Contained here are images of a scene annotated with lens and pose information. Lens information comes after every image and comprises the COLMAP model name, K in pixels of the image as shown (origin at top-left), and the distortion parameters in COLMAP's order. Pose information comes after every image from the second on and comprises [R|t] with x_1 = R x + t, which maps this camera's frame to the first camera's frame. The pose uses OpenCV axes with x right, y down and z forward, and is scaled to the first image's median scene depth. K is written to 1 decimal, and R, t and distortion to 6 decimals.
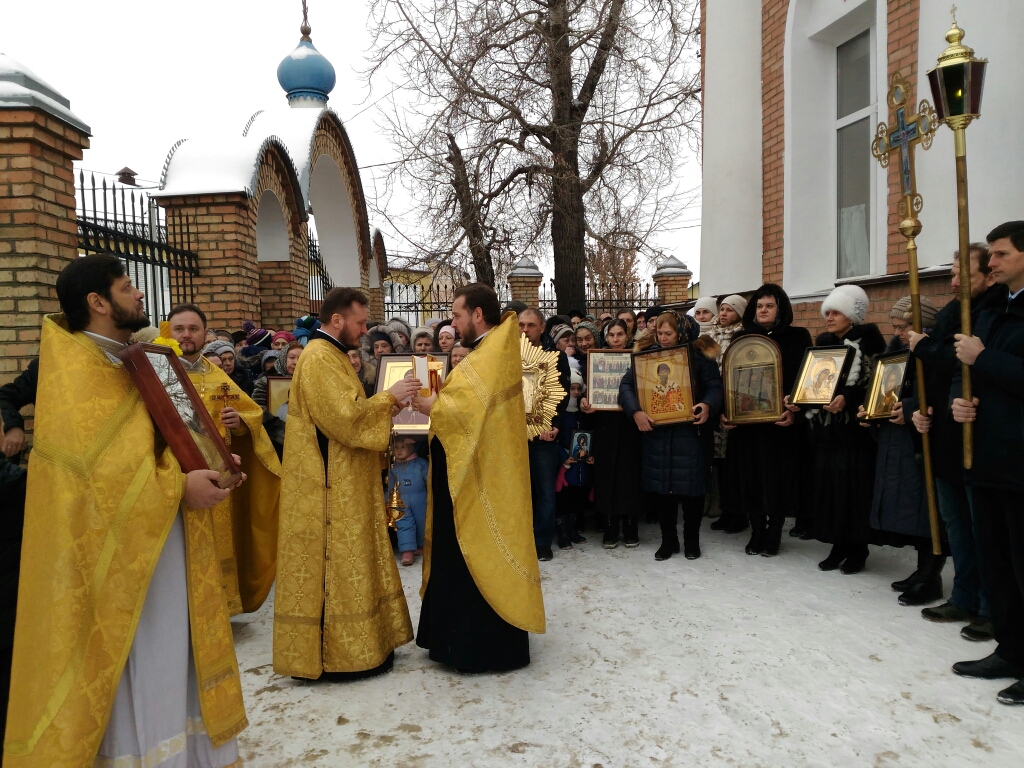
lens RADIAL K [[827.9, 0, 493.6], [0, 827.9, 393.2], [0, 0, 1]] dist [0.085352, -0.161667]
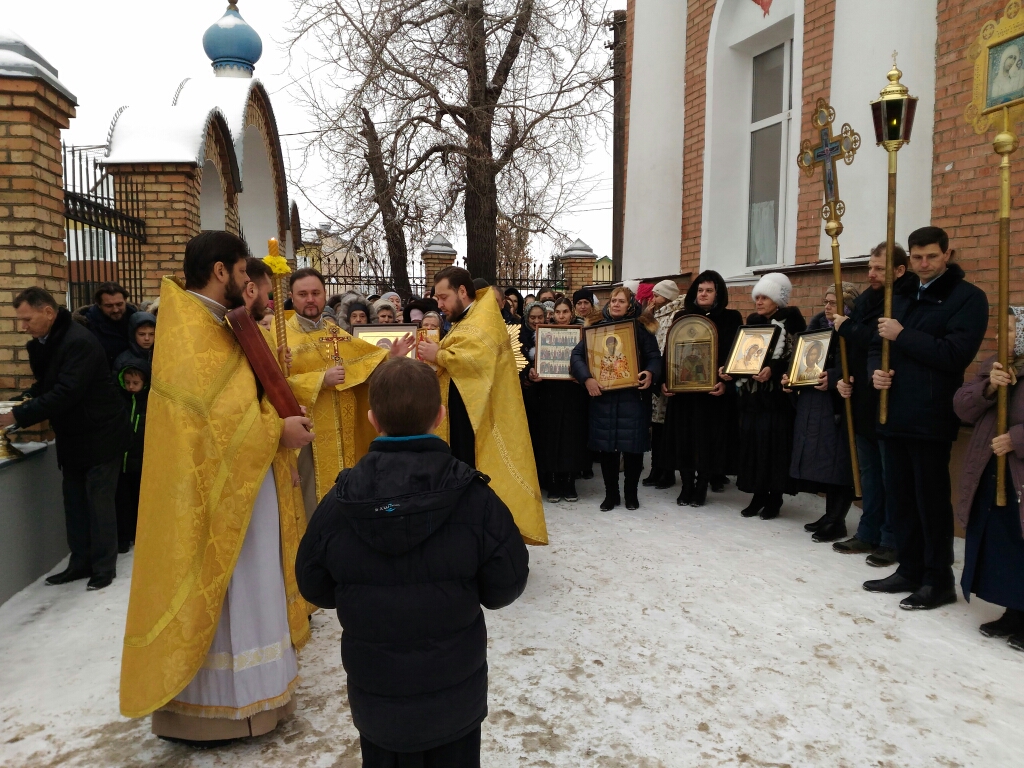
lens RADIAL K [[838.0, 0, 473.4], [0, 838.0, 398.7], [0, 0, 1]] dist [0.093052, -0.190891]
pose [[0.991910, 0.012082, 0.126364, -0.109345], [-0.016215, 0.999365, 0.031730, 0.011831], [-0.125901, -0.033522, 0.991476, -0.097884]]
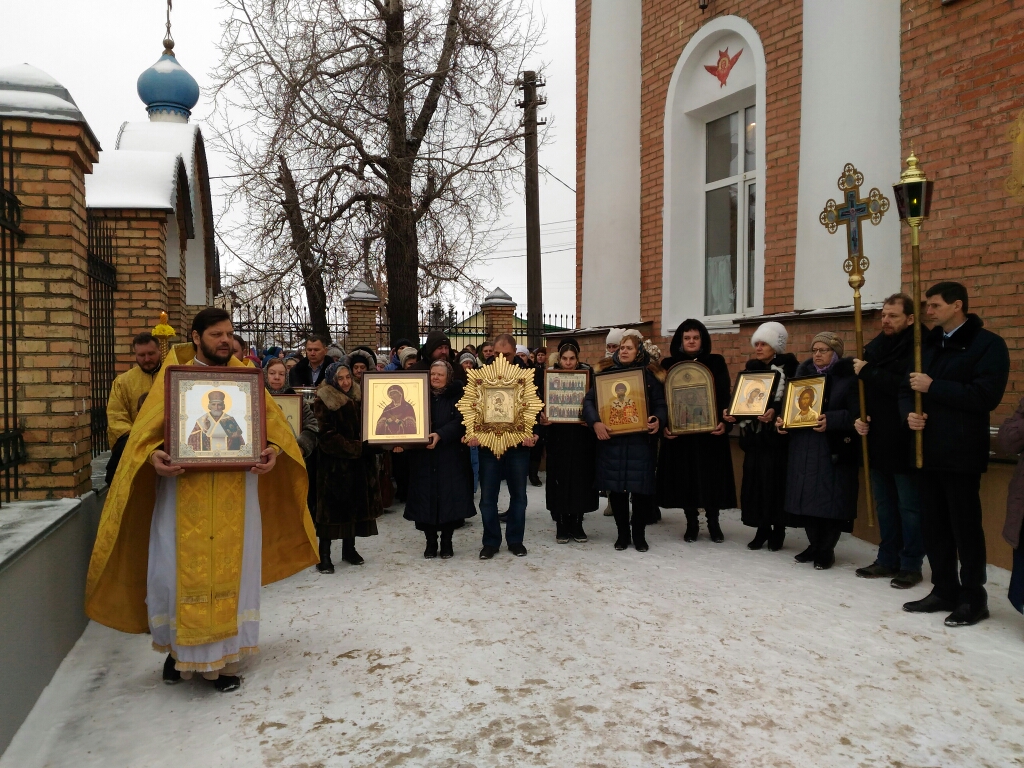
lens RADIAL K [[850.1, 0, 448.7], [0, 850.1, 398.4], [0, 0, 1]] dist [0.073193, -0.131651]
pose [[0.963162, 0.007434, 0.268819, -0.313461], [-0.000687, 0.999683, -0.025186, 0.014473], [-0.268920, 0.024073, 0.962862, -0.089382]]
